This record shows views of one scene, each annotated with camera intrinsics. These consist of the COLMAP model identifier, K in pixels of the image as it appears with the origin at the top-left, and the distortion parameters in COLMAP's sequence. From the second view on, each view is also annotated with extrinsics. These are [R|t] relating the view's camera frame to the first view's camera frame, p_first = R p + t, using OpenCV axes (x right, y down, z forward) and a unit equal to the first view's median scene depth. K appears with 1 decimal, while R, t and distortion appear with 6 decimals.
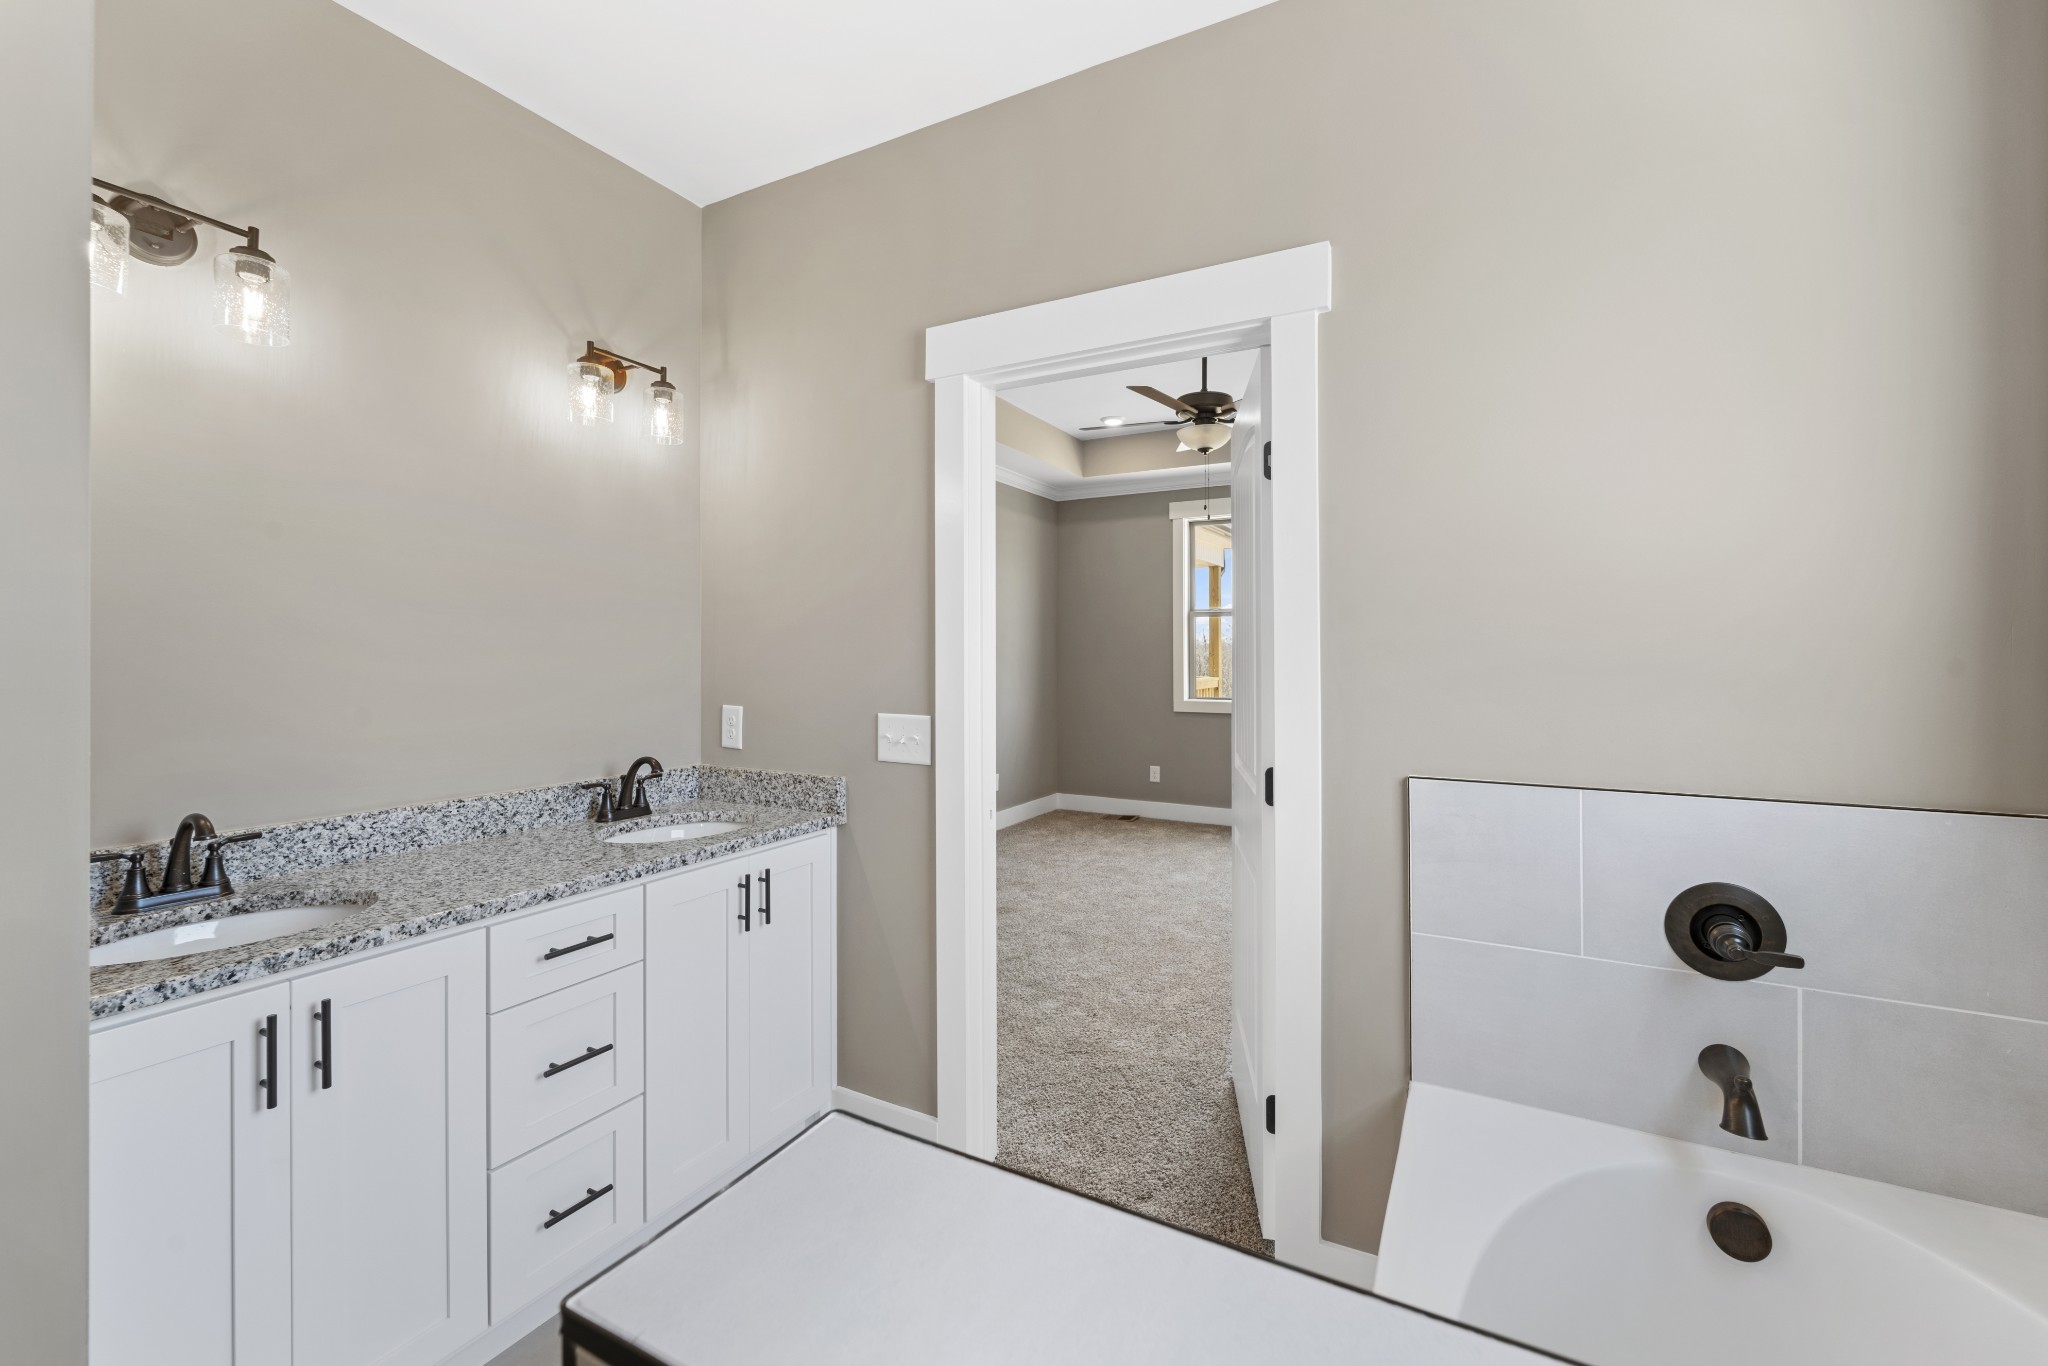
lens RADIAL K [[830.0, 0, 1037.7], [0, 830.0, 651.1], [0, 0, 1]] dist [-0.000950, -0.000780]
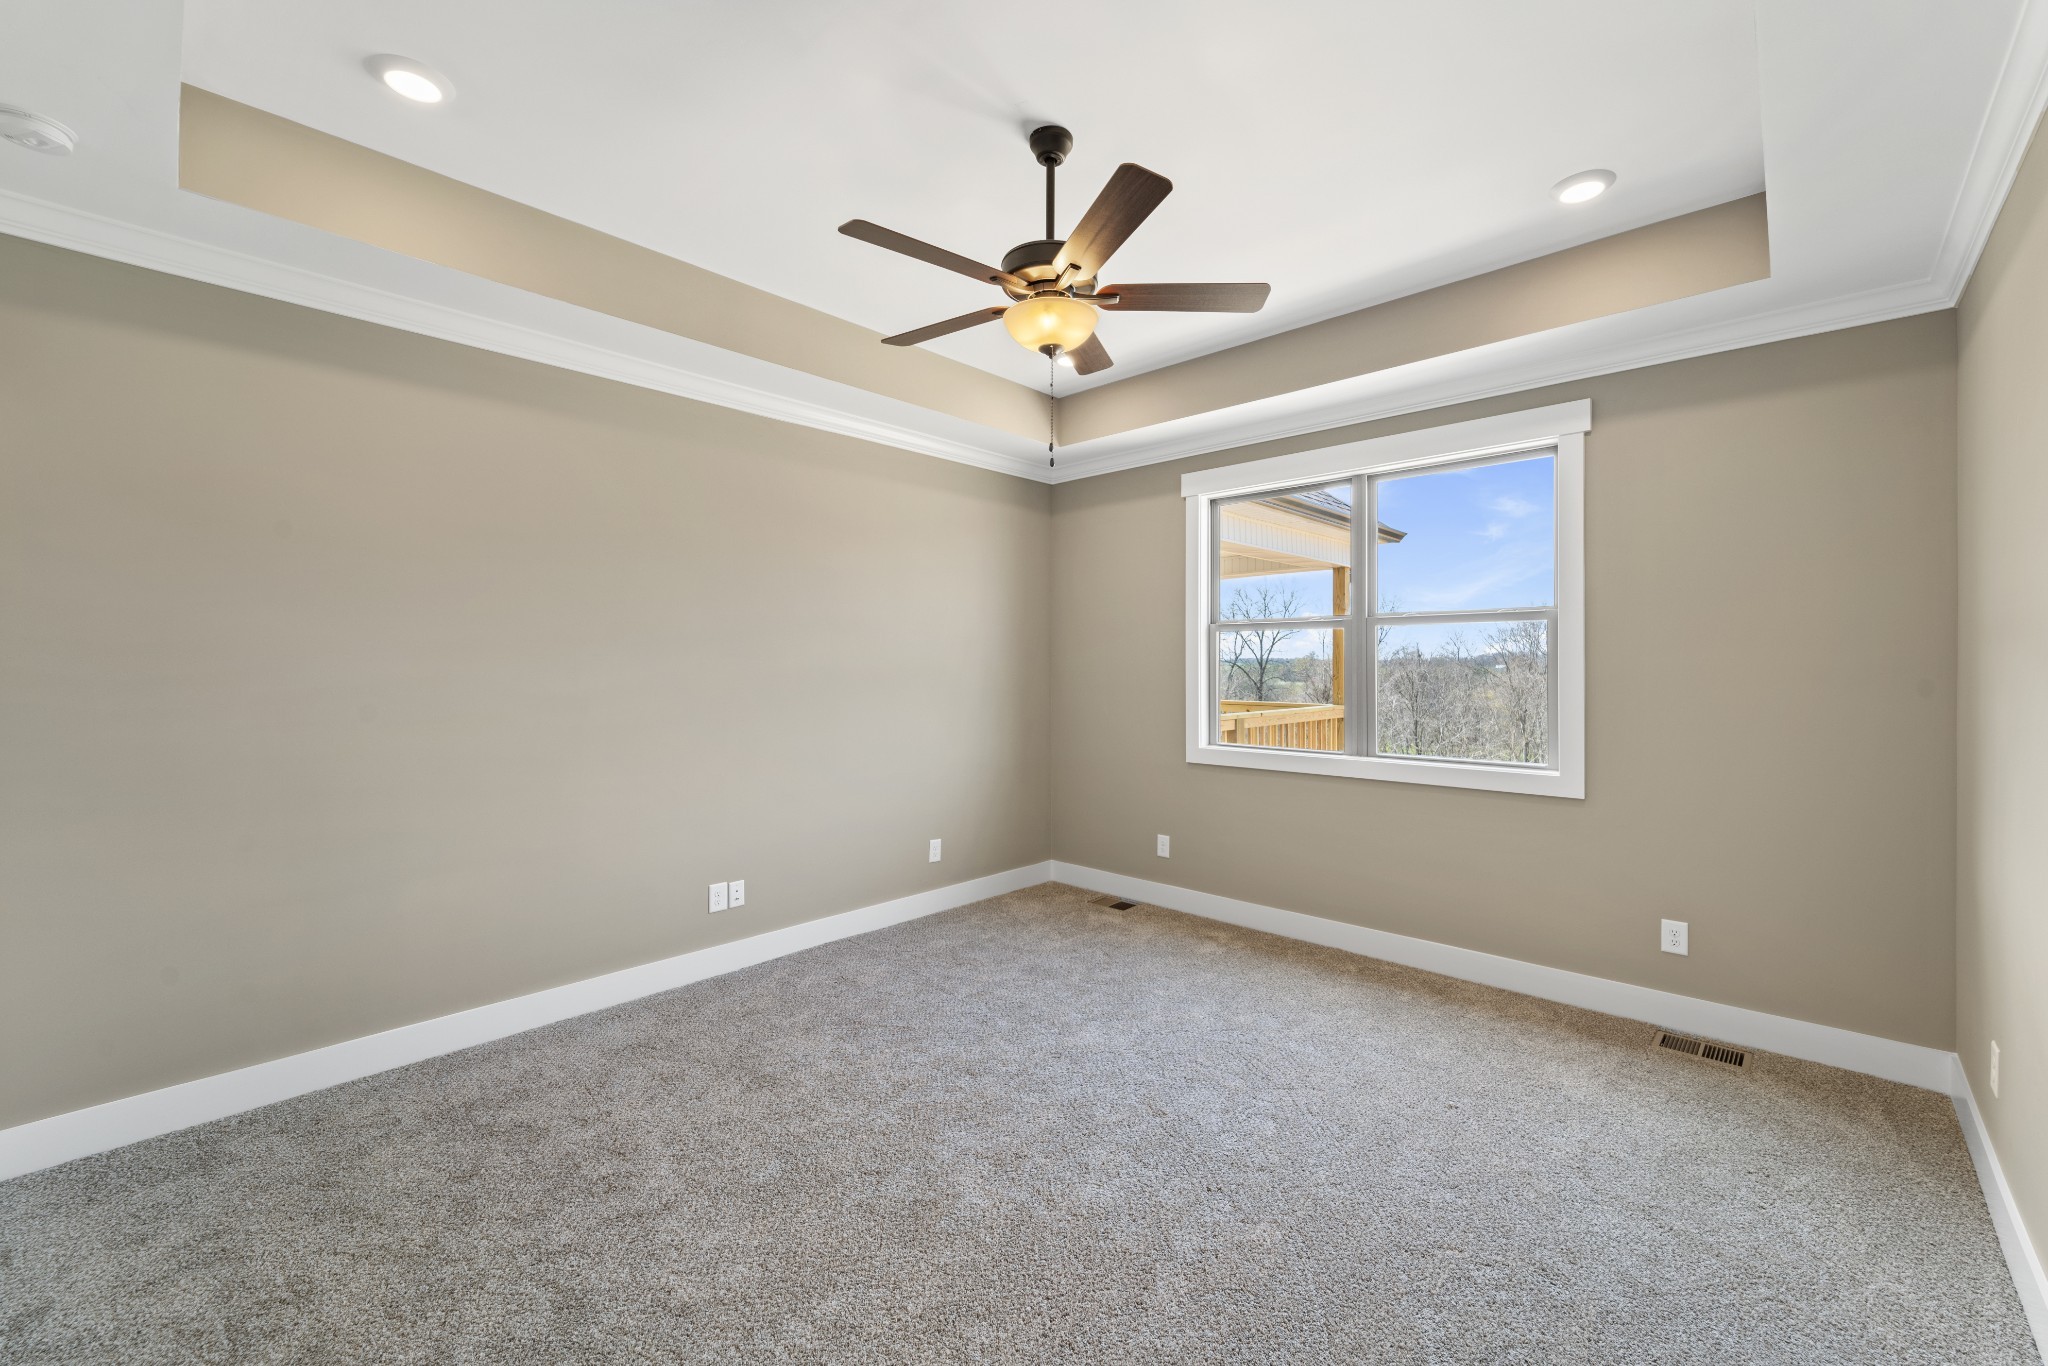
lens RADIAL K [[830.0, 0, 1025.3], [0, 830.0, 663.7], [0, 0, 1]] dist [-0.000950, -0.000780]
pose [[0.970042, 0.000871, -0.242937, 0.201459], [-0.001652, 0.999994, -0.003012, -0.010422], [0.242933, 0.003323, 0.970037, 0.259417]]
